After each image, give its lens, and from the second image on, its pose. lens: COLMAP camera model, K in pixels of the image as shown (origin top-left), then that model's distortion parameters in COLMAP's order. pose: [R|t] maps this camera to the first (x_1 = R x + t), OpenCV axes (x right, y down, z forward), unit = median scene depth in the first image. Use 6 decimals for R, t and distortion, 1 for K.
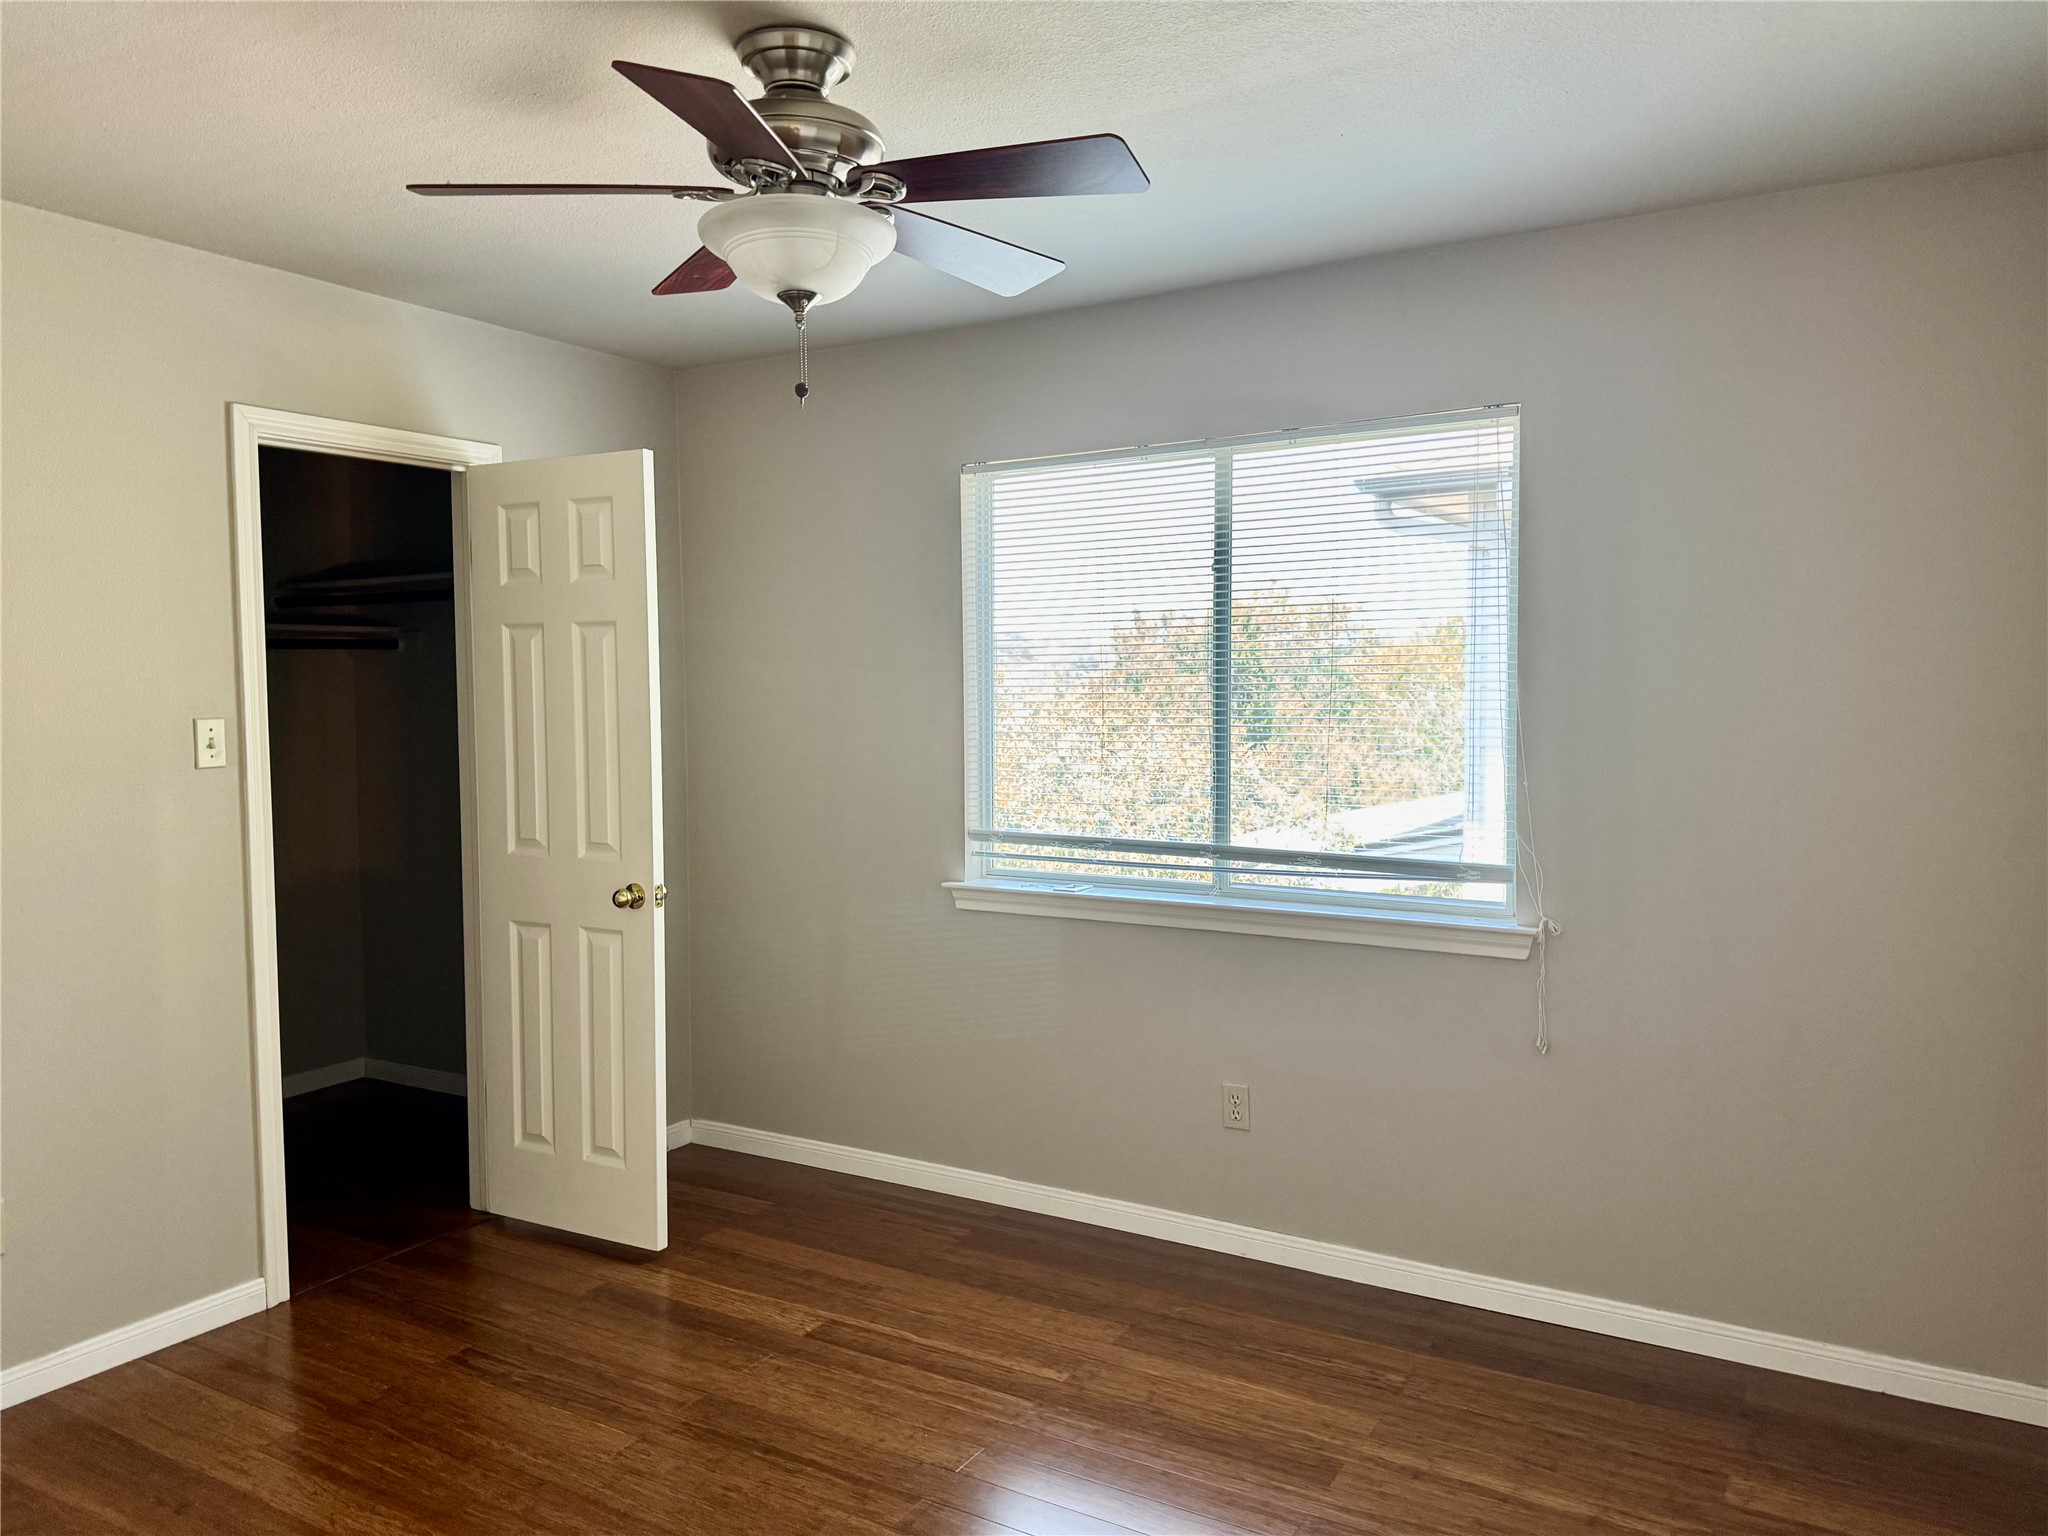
lens RADIAL K [[1442.0, 0, 1024.0], [0, 1442.0, 768.0], [0, 0, 1]] dist [0.002163, -0.000224]
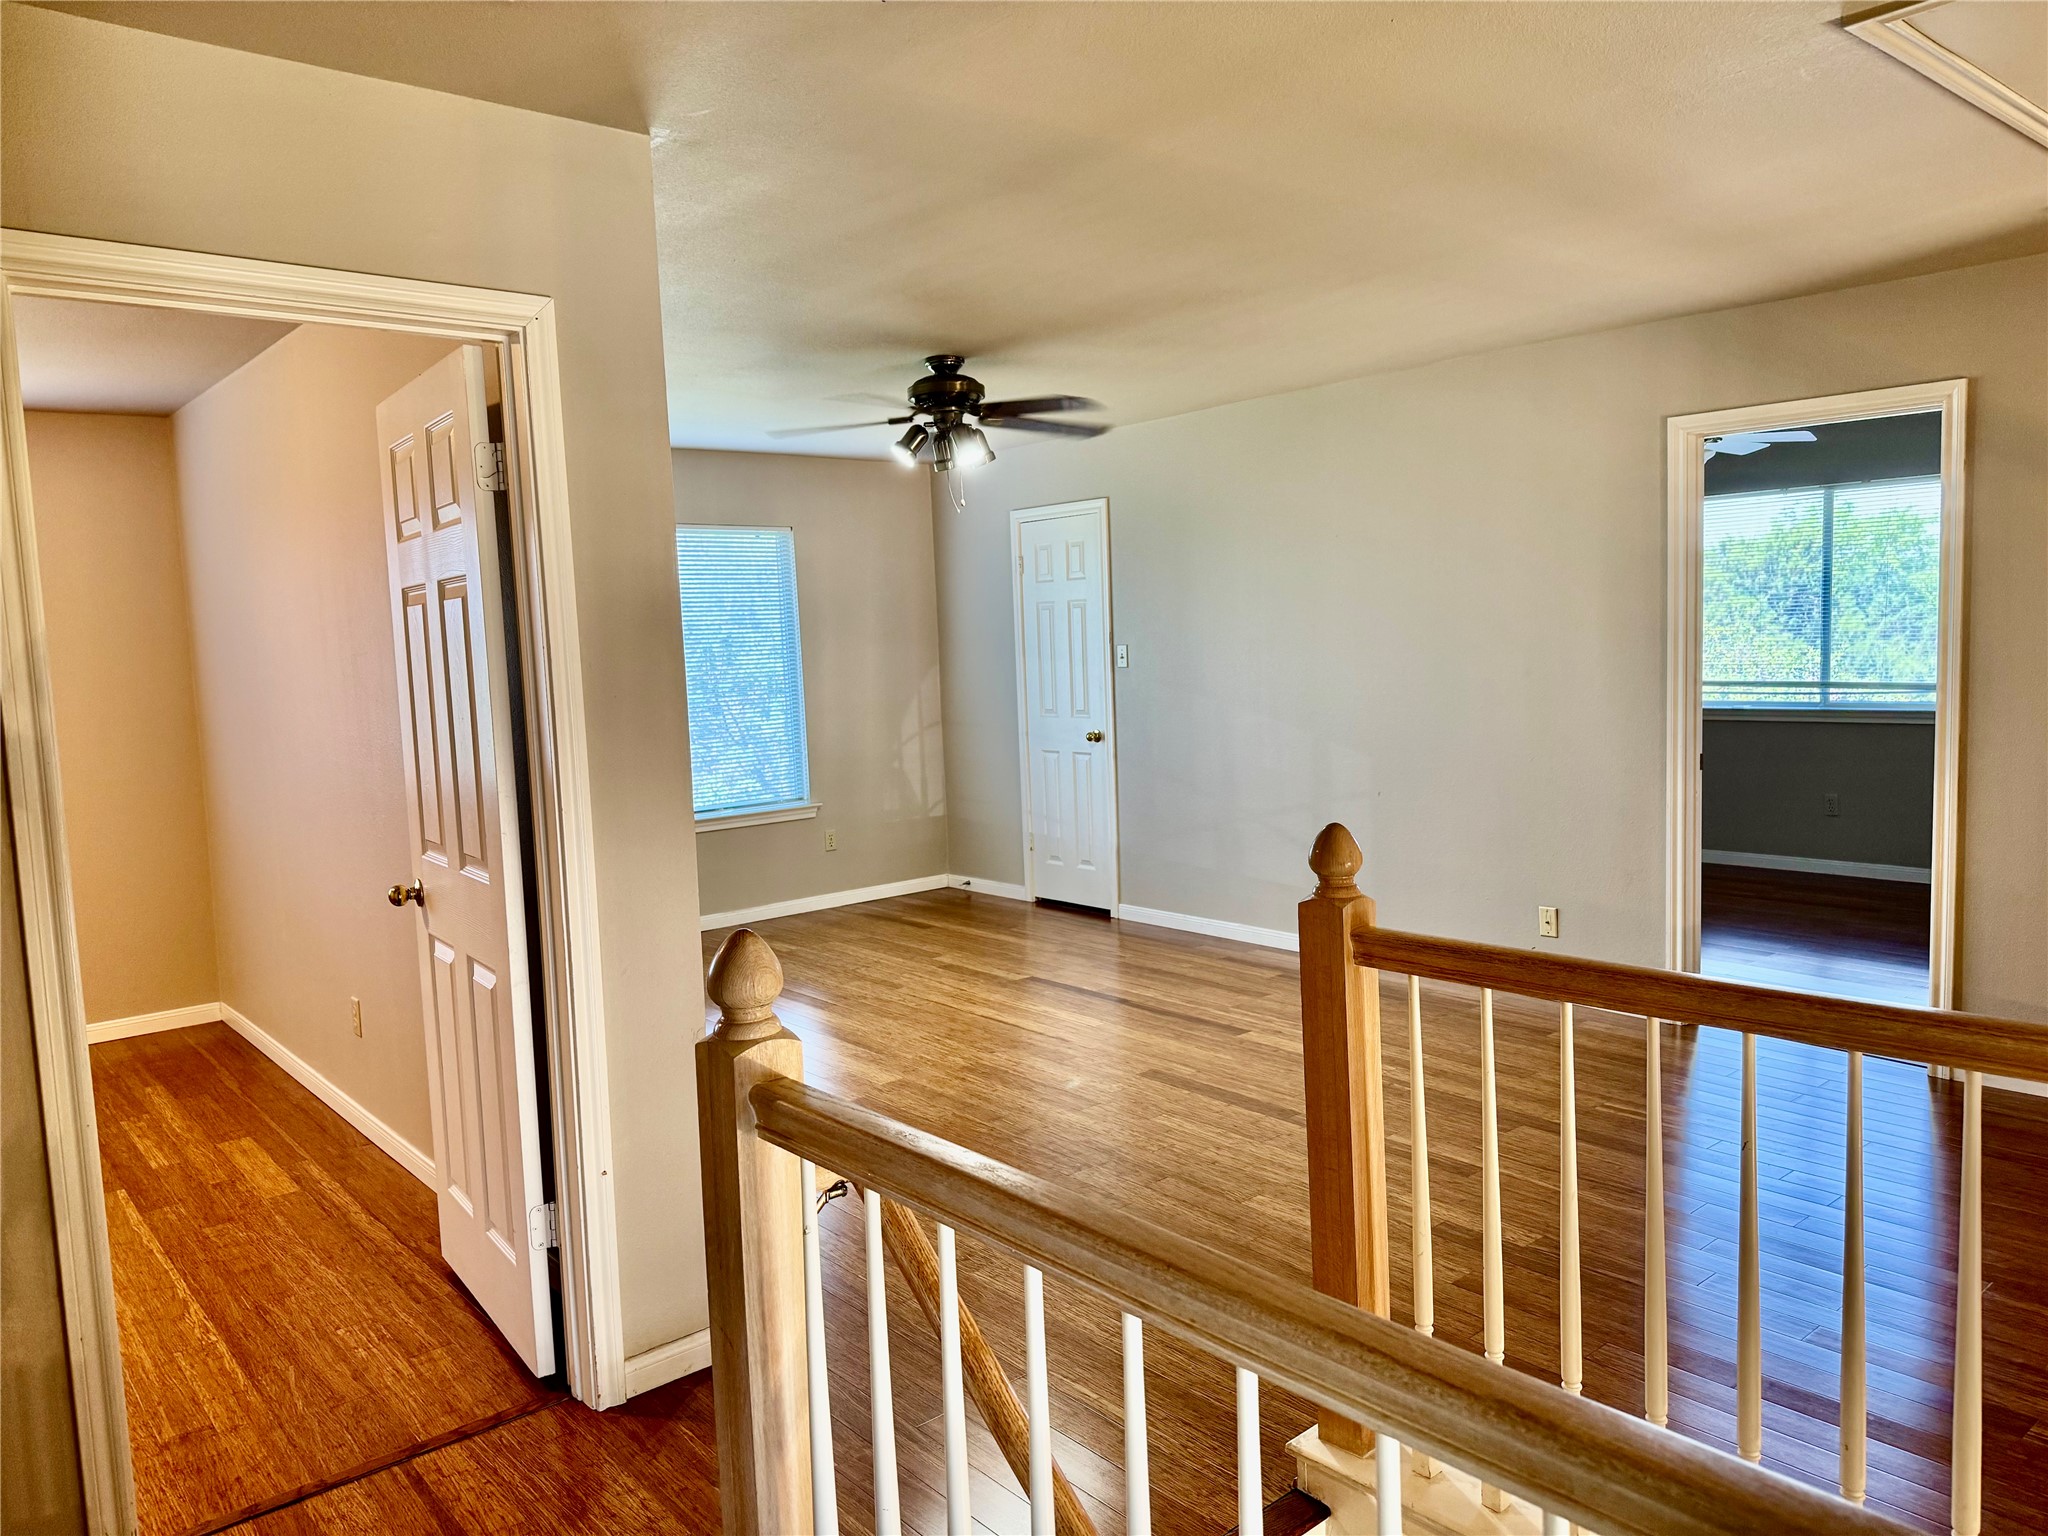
lens RADIAL K [[1442.0, 0, 1024.0], [0, 1442.0, 768.0], [0, 0, 1]] dist [0.002163, -0.000224]
pose [[0.944097, 0.007513, -0.329583, -0.334845], [0.007803, 0.998951, 0.045124, 0.088773], [0.329576, -0.045173, 0.943048, -1.713645]]
